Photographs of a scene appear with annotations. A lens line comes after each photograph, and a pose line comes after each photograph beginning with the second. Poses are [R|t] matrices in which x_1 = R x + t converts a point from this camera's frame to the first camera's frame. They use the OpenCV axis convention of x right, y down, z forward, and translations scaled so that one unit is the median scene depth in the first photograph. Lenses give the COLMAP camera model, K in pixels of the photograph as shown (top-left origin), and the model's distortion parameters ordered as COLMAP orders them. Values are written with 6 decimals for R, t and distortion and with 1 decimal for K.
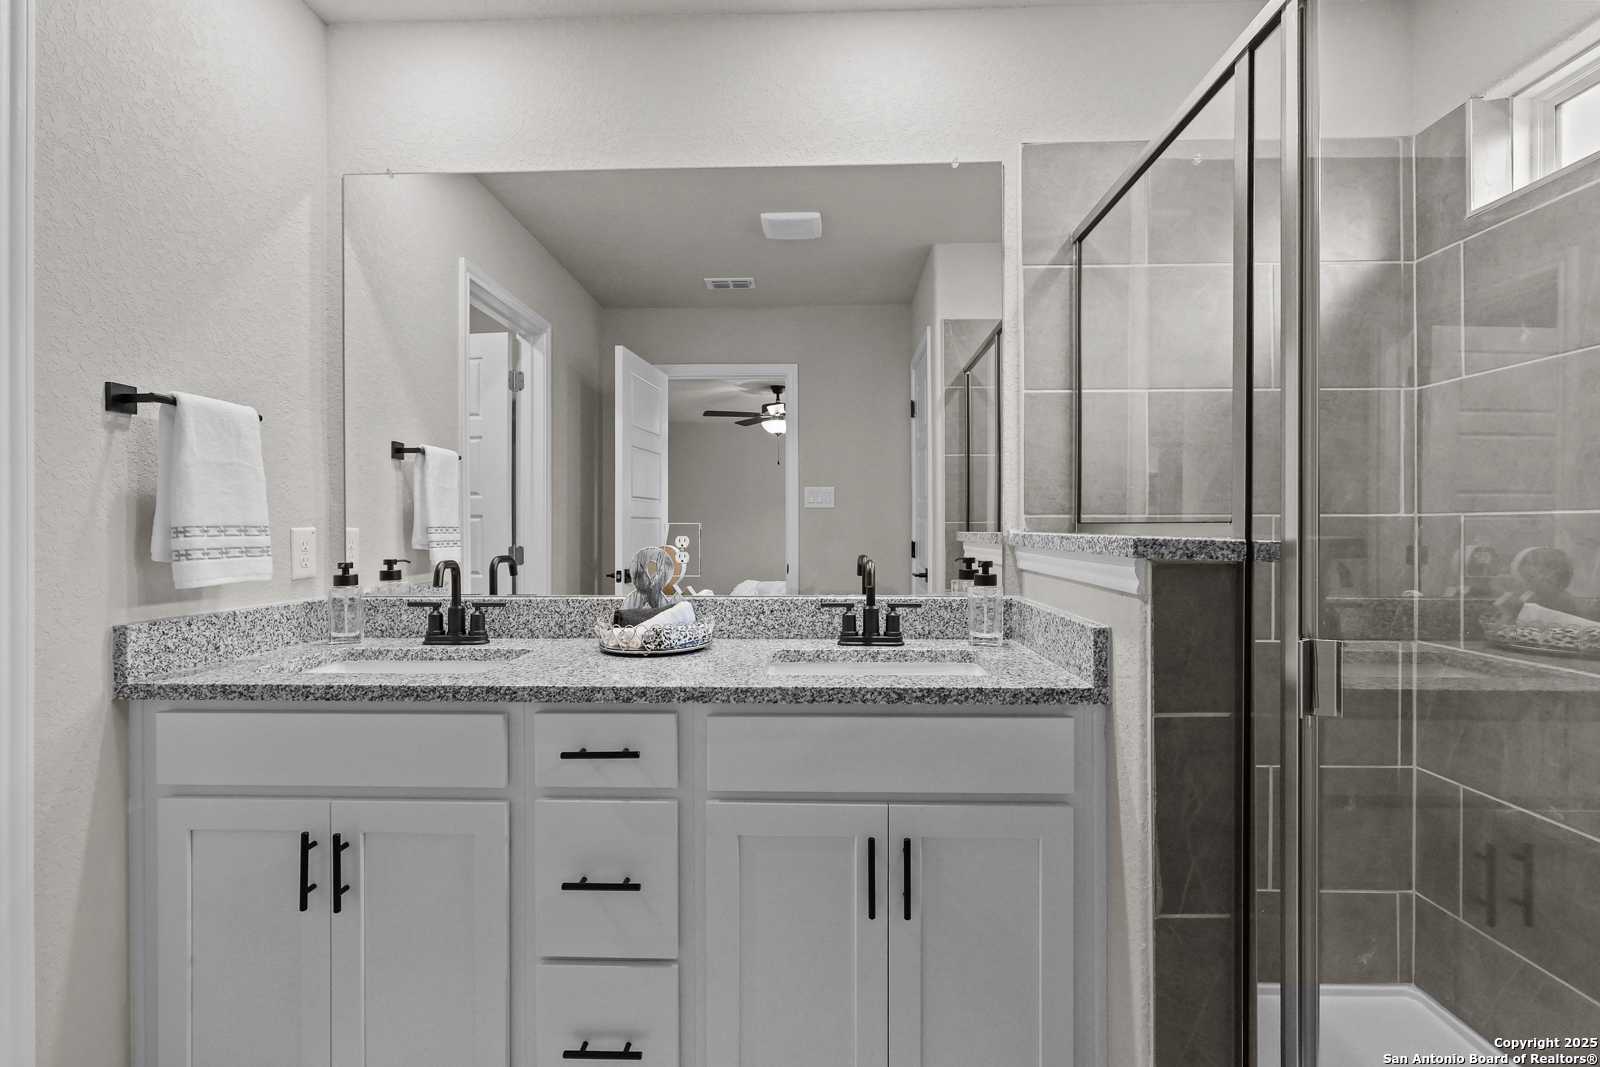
lens RADIAL K [[736.7, 0, 792.0], [0, 736.7, 533.9], [0, 0, 1]] dist [-0.005334, 0.002492]
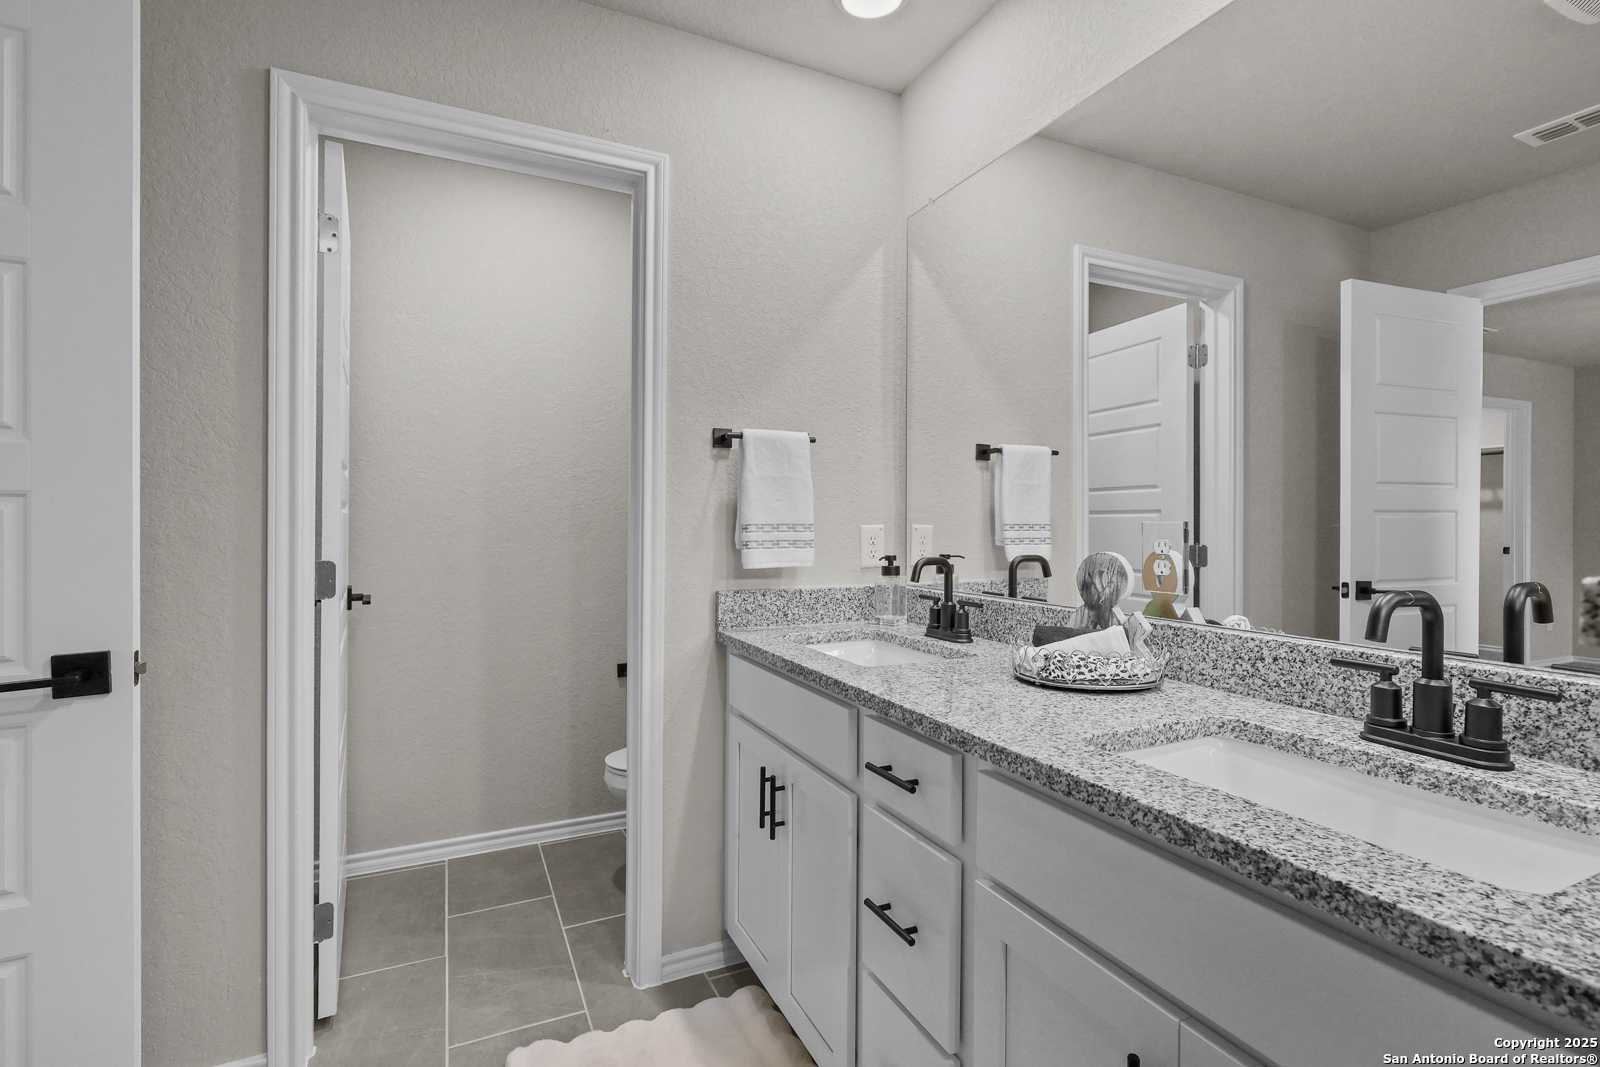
lens RADIAL K [[736.7, 0, 798.1], [0, 736.7, 526.5], [0, 0, 1]] dist [-0.005334, 0.002492]
pose [[0.456845, 0.006521, -0.889522, 0.397840], [-0.007892, 0.999963, 0.003277, -0.010365], [0.889511, 0.005522, 0.456880, 0.382172]]
